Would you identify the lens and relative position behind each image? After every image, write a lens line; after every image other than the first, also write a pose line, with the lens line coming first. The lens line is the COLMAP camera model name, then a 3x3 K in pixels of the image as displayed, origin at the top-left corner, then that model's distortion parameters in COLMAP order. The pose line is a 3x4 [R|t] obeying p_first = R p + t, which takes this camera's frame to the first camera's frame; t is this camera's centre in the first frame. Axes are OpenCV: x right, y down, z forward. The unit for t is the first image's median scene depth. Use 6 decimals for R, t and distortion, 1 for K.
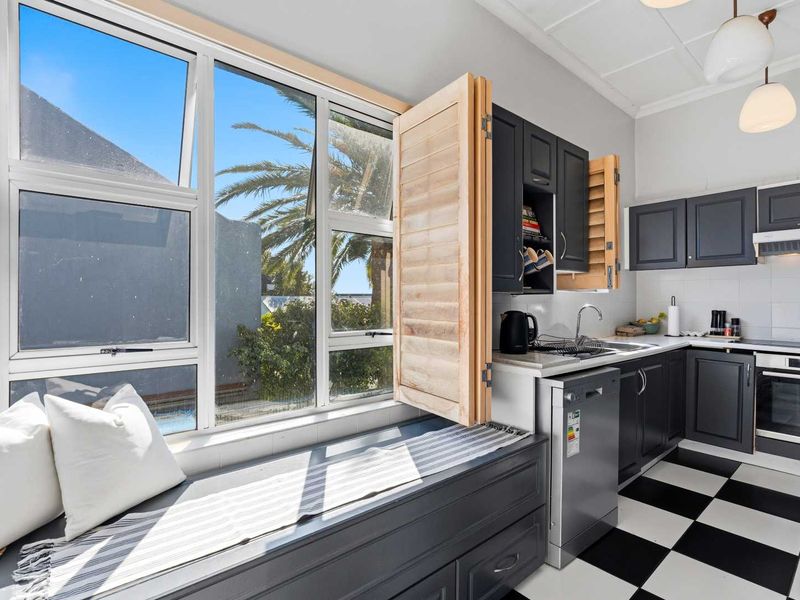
lens RADIAL K [[407.3, 0, 396.6], [0, 407.3, 298.1], [0, 0, 1]] dist [-0.010918, 0.004738]
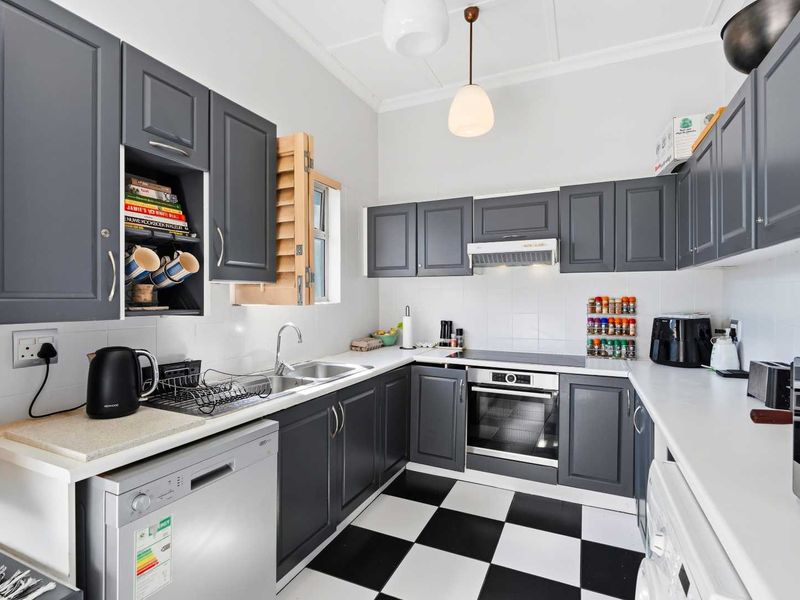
lens RADIAL K [[407.3, 0, 397.0], [0, 407.3, 299.1], [0, 0, 1]] dist [-0.010918, 0.004738]
pose [[0.906913, -0.003782, 0.421301, 0.318465], [-0.001419, 0.999927, 0.012029, -0.038775], [-0.421315, -0.011507, 0.906841, 0.186638]]
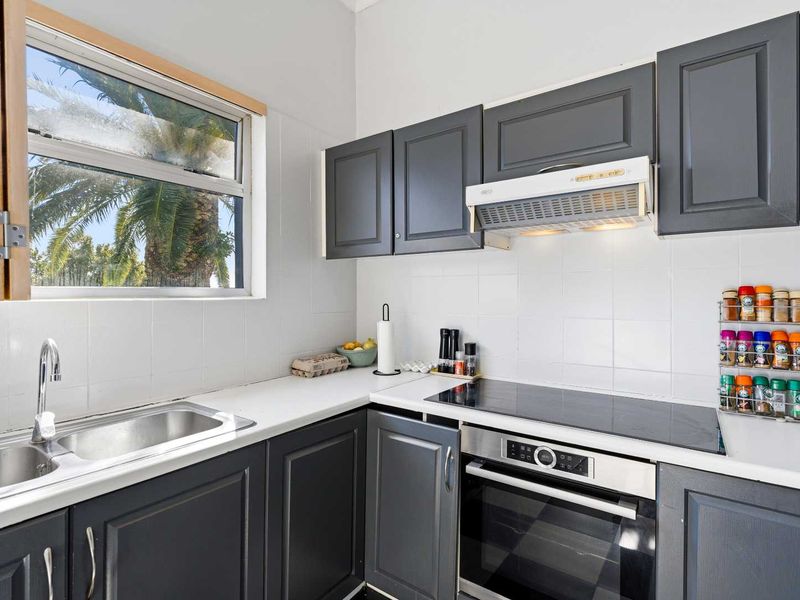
lens RADIAL K [[407.3, 0, 401.3], [0, 407.3, 295.0], [0, 0, 1]] dist [-0.010918, 0.004738]
pose [[0.968340, -0.002303, 0.249625, 0.678775], [0.000651, 0.999977, 0.006697, -0.026114], [-0.249635, -0.006323, 0.968319, 0.526109]]
